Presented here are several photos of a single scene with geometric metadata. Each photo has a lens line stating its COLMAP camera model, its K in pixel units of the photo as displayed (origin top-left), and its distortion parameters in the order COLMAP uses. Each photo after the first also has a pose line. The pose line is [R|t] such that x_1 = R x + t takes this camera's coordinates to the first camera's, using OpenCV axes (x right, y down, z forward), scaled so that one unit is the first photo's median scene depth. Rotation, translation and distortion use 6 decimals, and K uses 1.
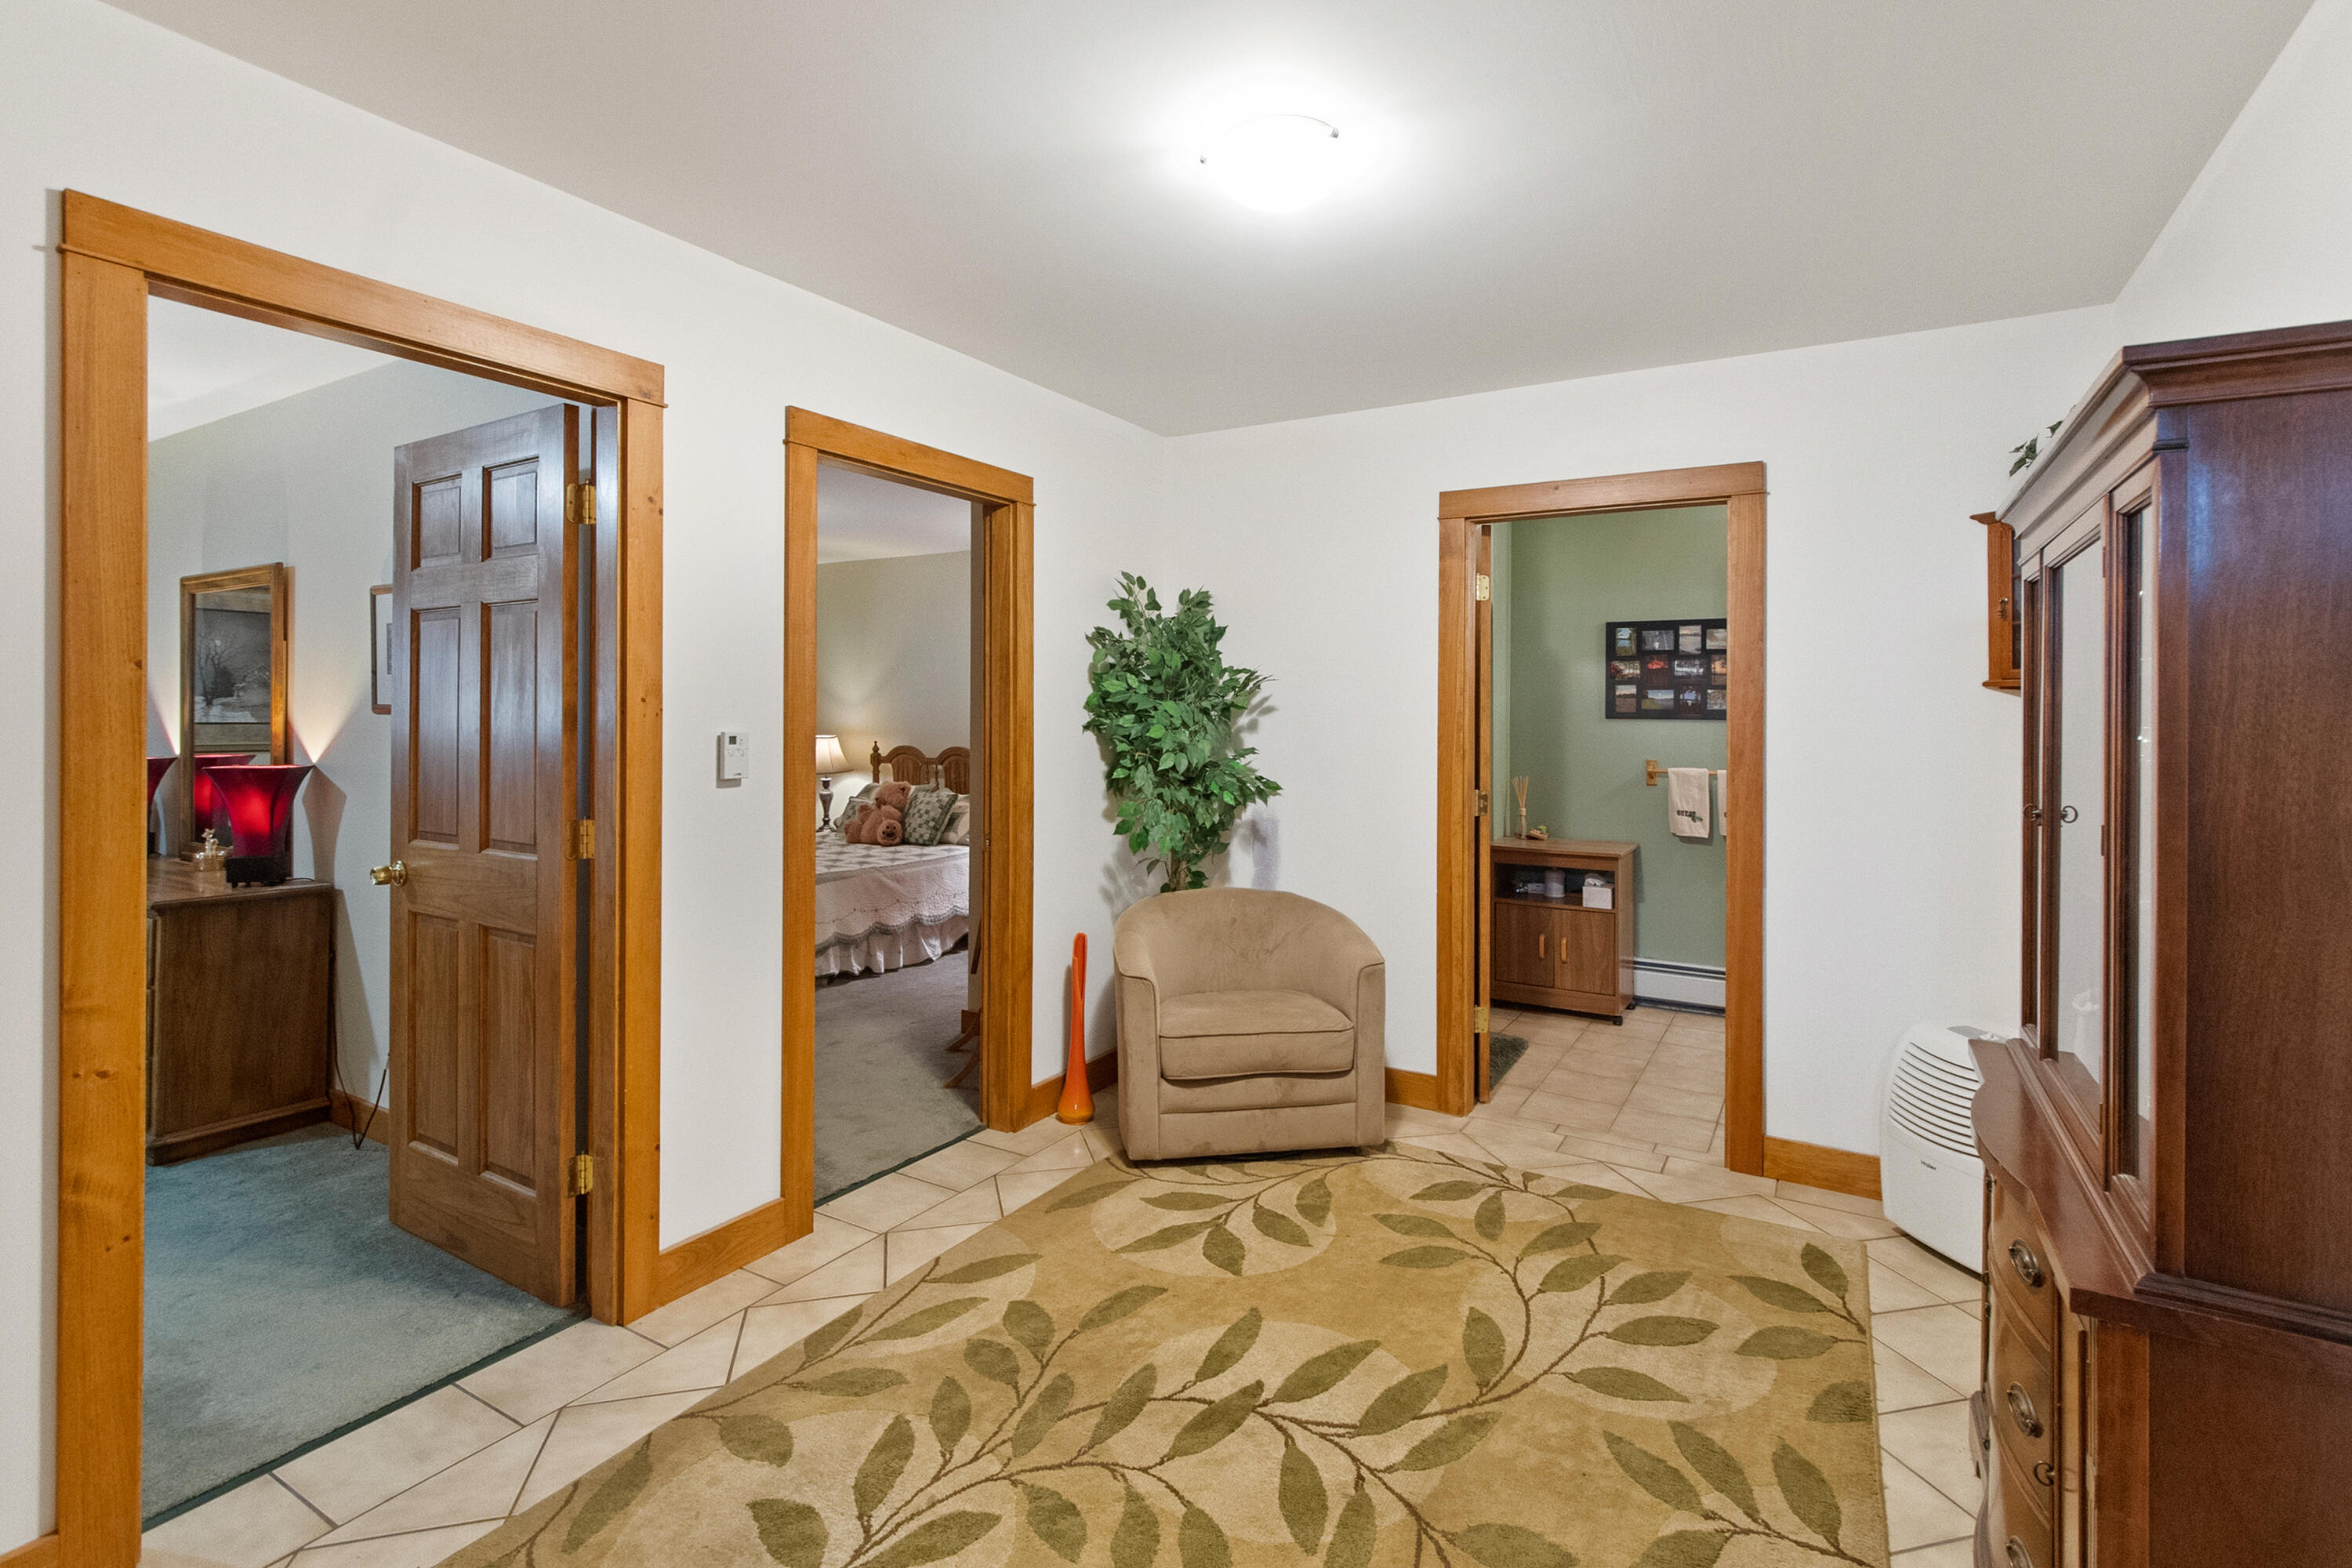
lens RADIAL K [[1069.1, 0, 1187.9], [0, 1069.1, 712.7], [0, 0, 1]] dist [-0.003929, -0.000630]
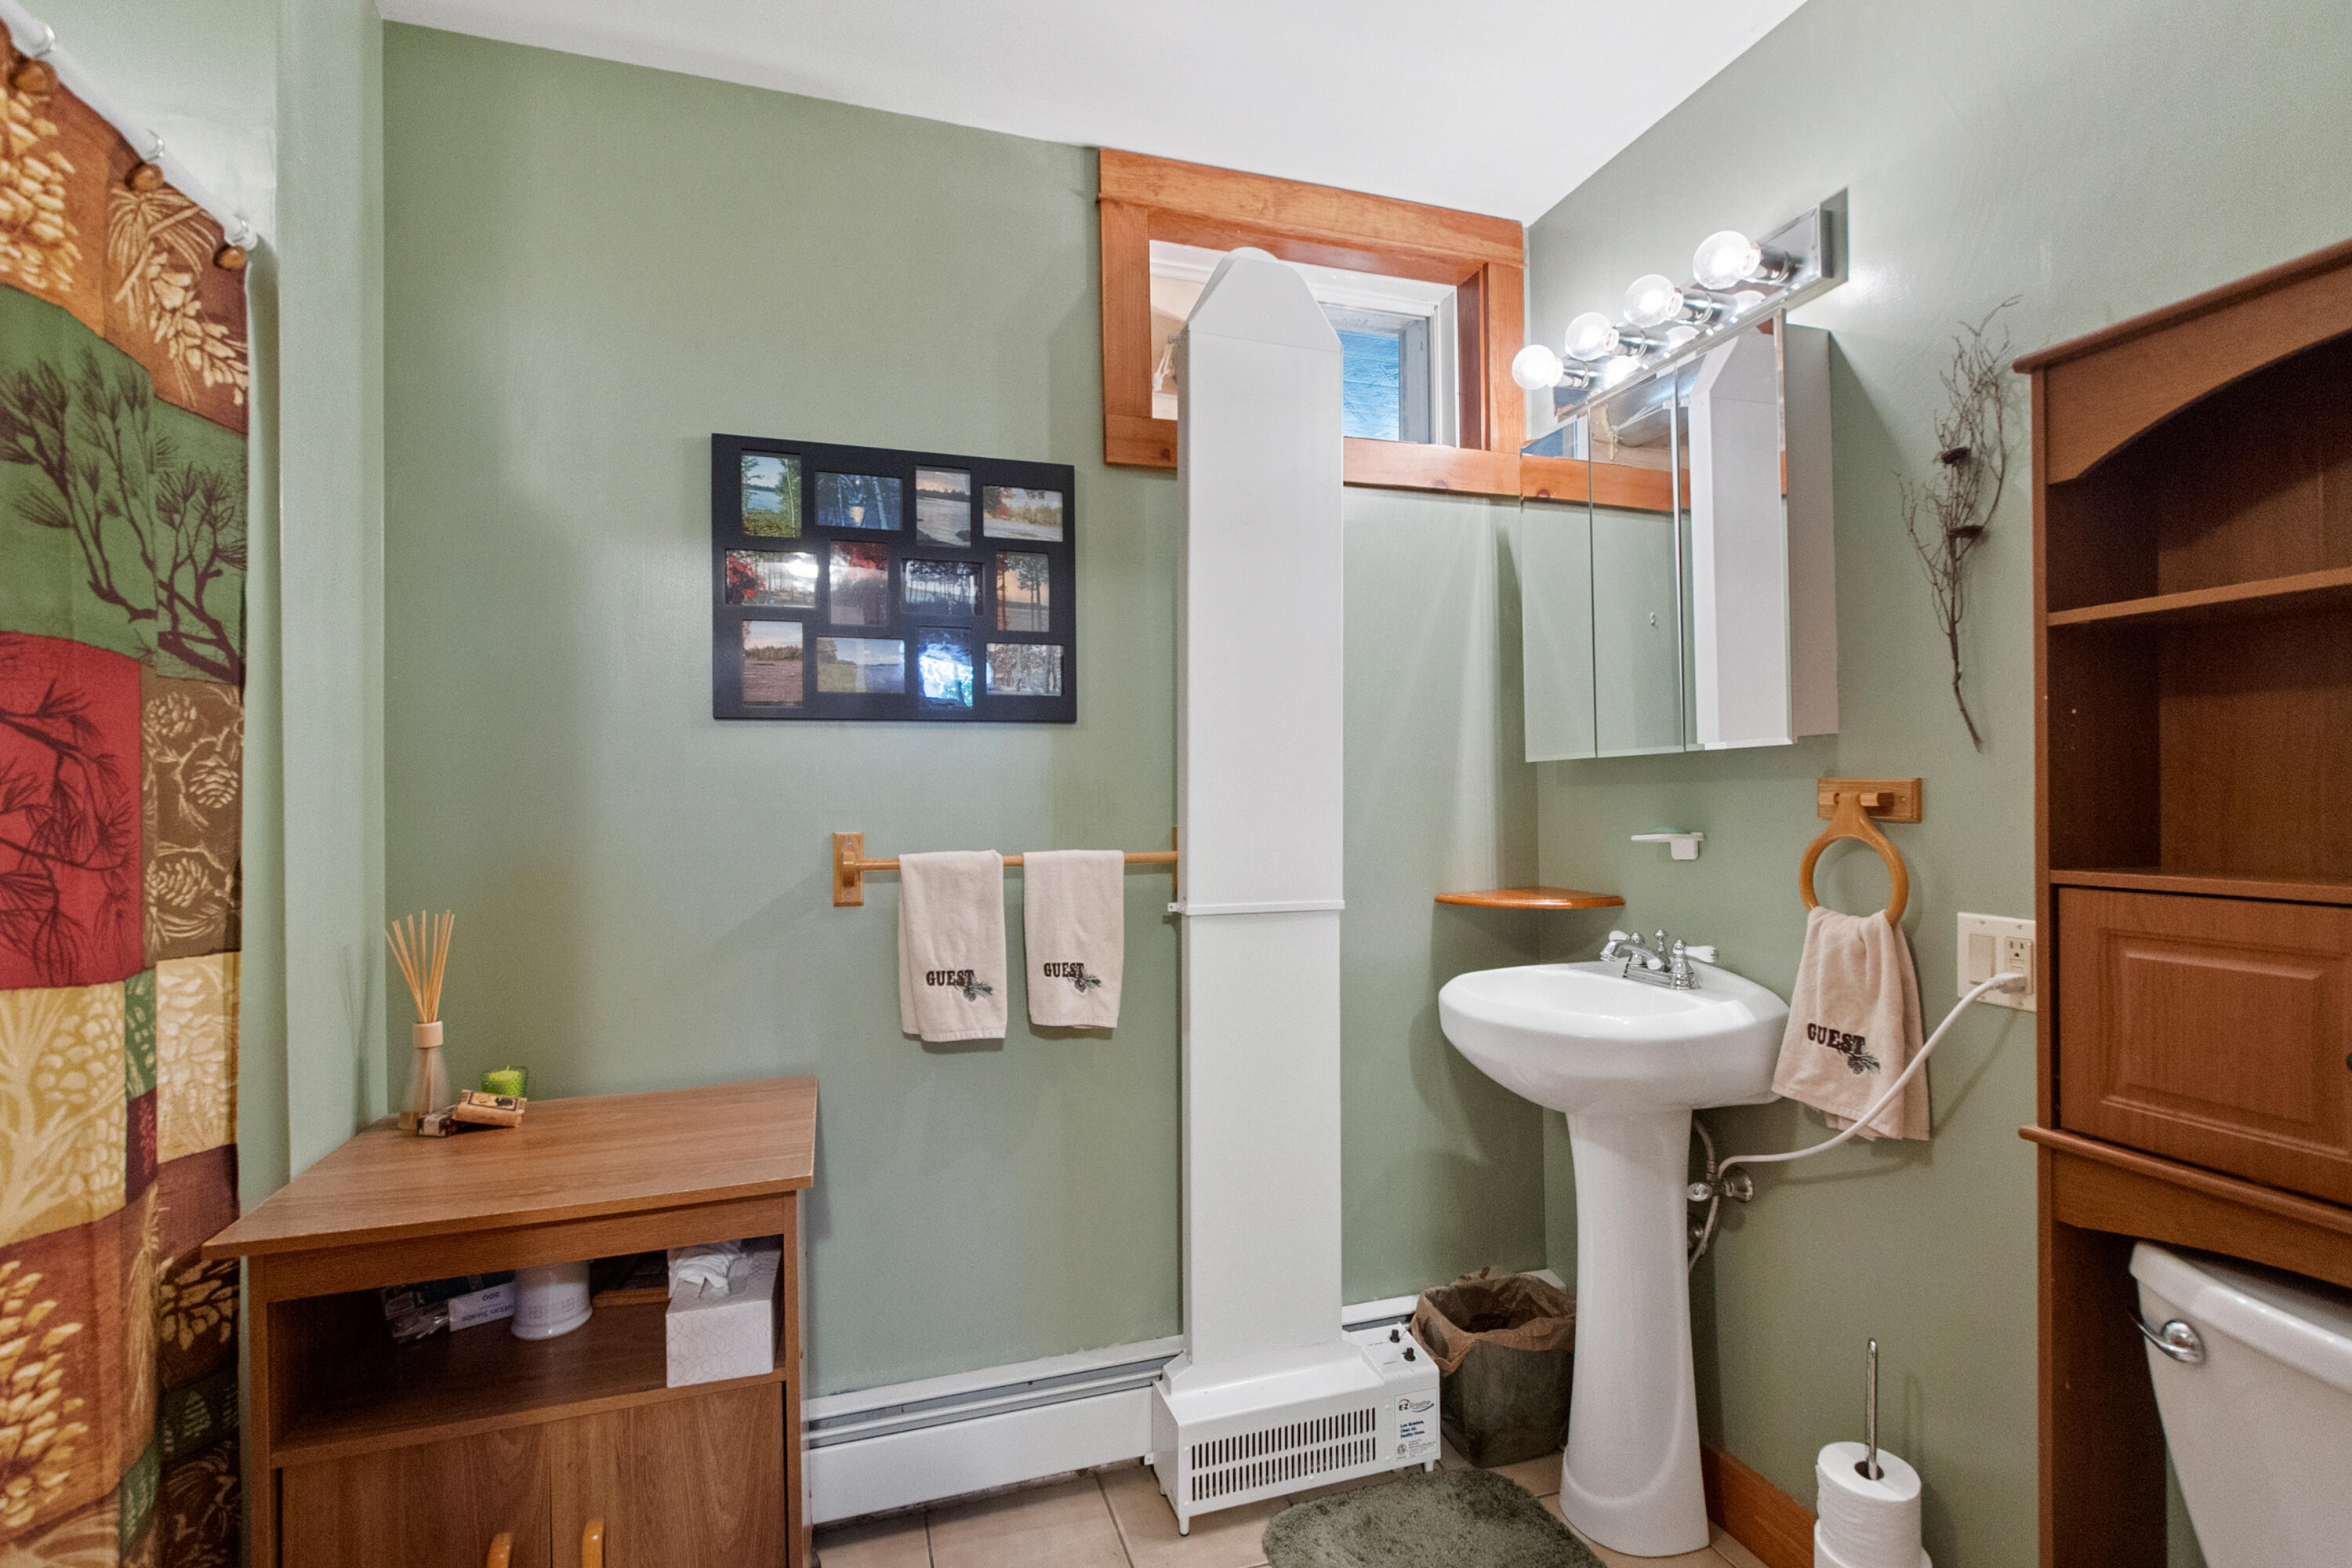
lens RADIAL K [[1069.1, 0, 1178.2], [0, 1069.1, 782.7], [0, 0, 1]] dist [-0.003929, -0.000630]
pose [[0.665821, -0.007092, 0.746078, 0.243475], [0.013778, 0.999901, -0.002791, 0.029911], [-0.745984, 0.012138, 0.665853, 0.686997]]
